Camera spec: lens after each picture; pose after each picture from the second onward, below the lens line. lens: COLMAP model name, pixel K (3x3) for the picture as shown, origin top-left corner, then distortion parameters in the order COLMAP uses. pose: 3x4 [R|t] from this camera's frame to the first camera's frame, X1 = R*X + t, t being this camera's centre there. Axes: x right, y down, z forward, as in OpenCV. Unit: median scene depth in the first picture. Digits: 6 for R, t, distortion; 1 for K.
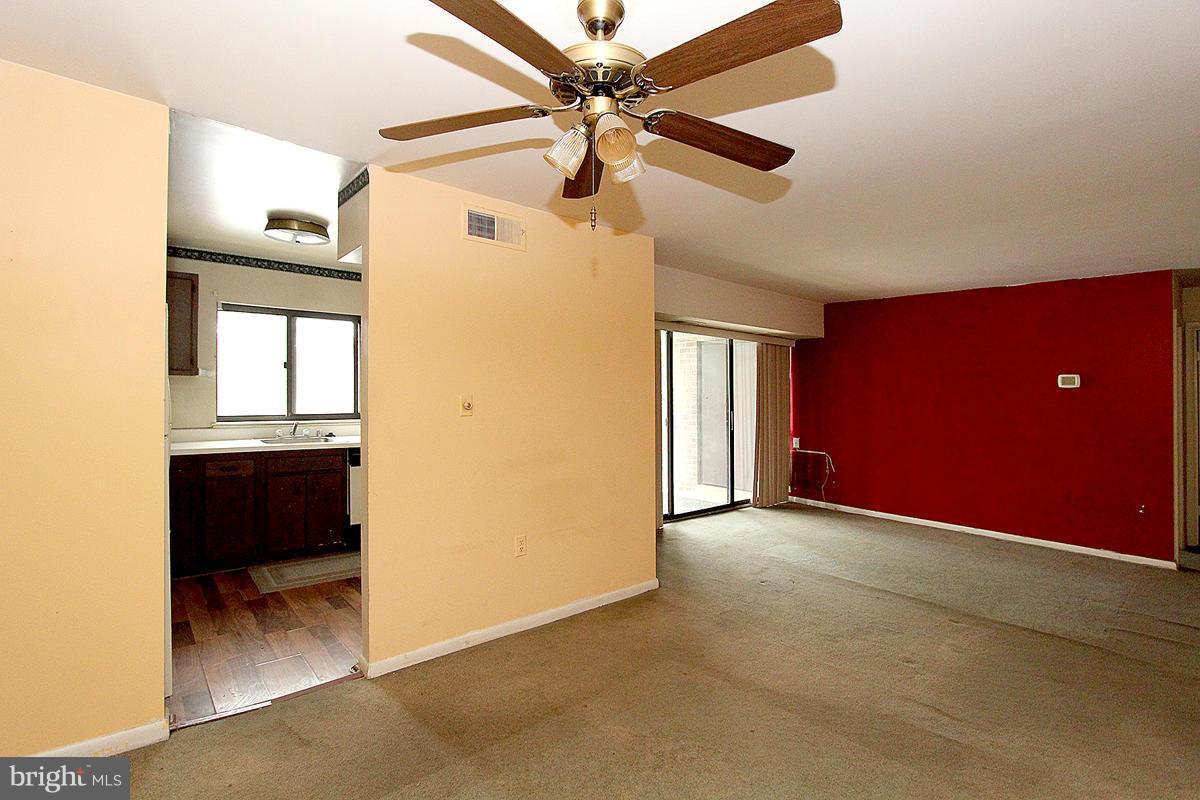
lens RADIAL K [[563.4, 0, 594.9], [0, 563.4, 387.7], [0, 0, 1]] dist [-0.000694, 0.000541]
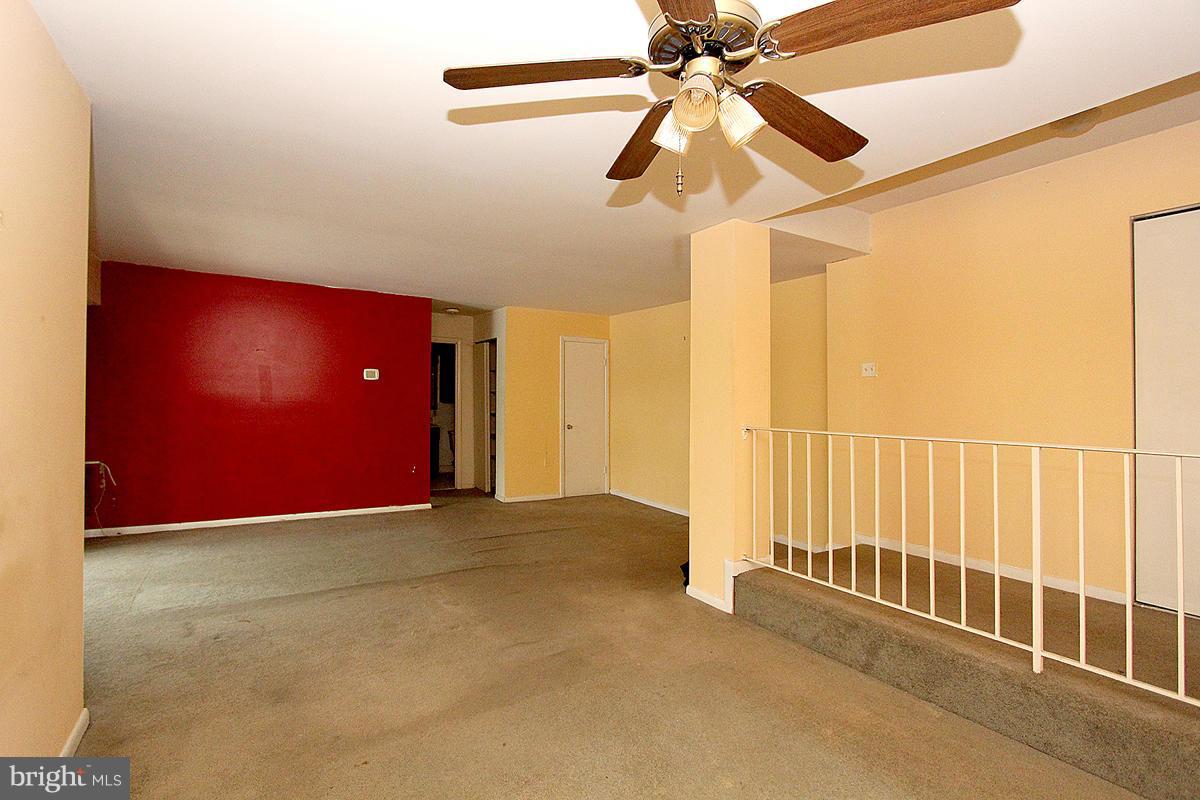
lens RADIAL K [[560.5, 0, 600.0], [0, 560.5, 400.0], [0, 0, 1]] dist [-0.012923, 0.000501]
pose [[0.149951, -0.018597, 0.988519, -0.315087], [-0.022542, 0.999499, 0.022223, 0.005667], [-0.988436, -0.025615, 0.149457, 0.372927]]
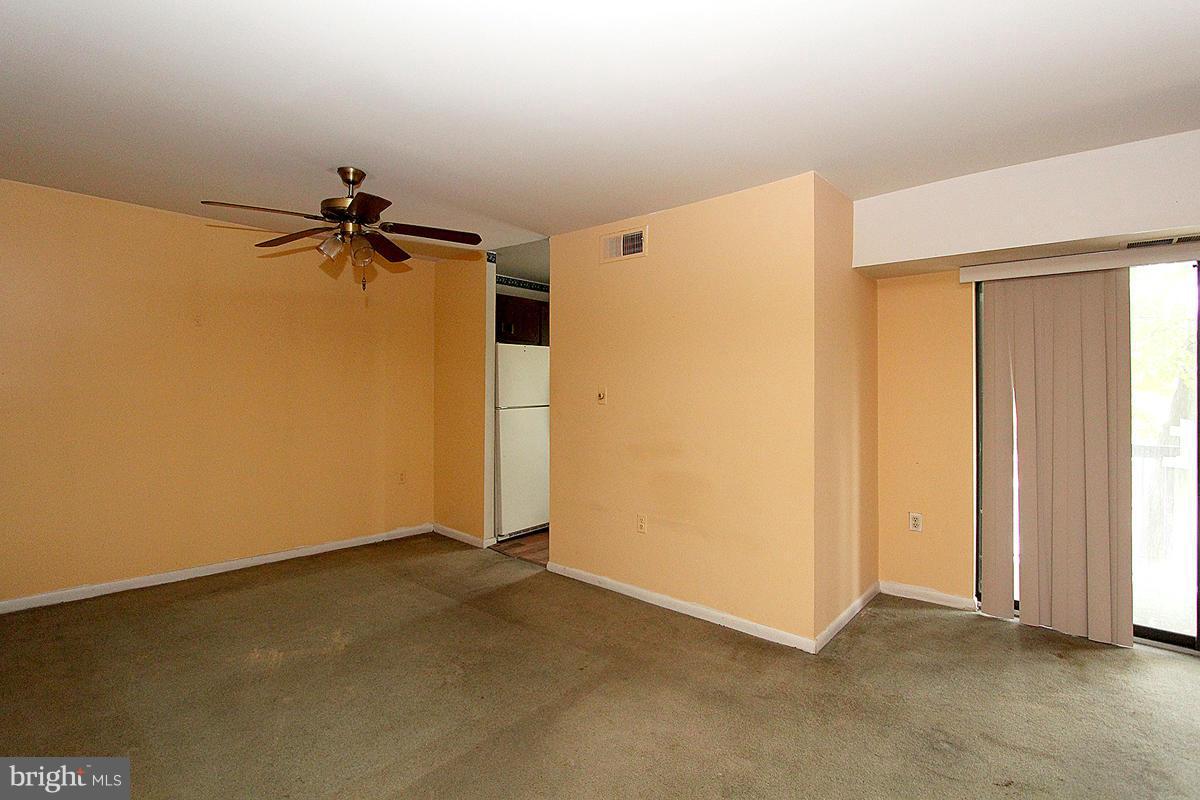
lens RADIAL K [[566.3, 0, 602.7], [0, 566.3, 382.5], [0, 0, 1]] dist [-0.013175, 0.000821]
pose [[0.137645, -0.024904, -0.990168, 0.717188], [-0.000352, 0.999683, -0.025192, 0.020263], [0.990482, 0.003816, 0.137593, 0.558938]]
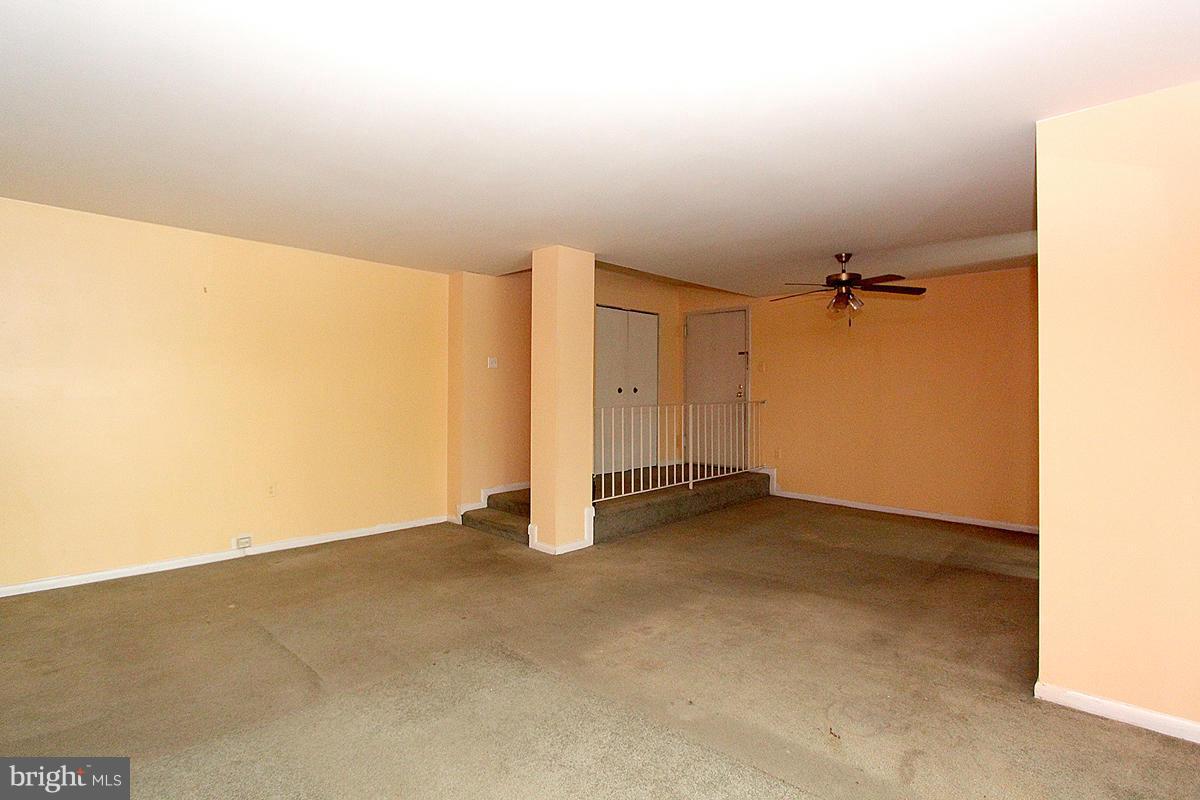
lens RADIAL K [[566.3, 0, 602.7], [0, 566.3, 382.5], [0, 0, 1]] dist [-0.013175, 0.000821]
pose [[-0.994515, -0.023246, -0.101976, 0.576776], [-0.020104, 0.999294, -0.031738, 0.040648], [0.102641, -0.029513, -0.994280, 1.391457]]
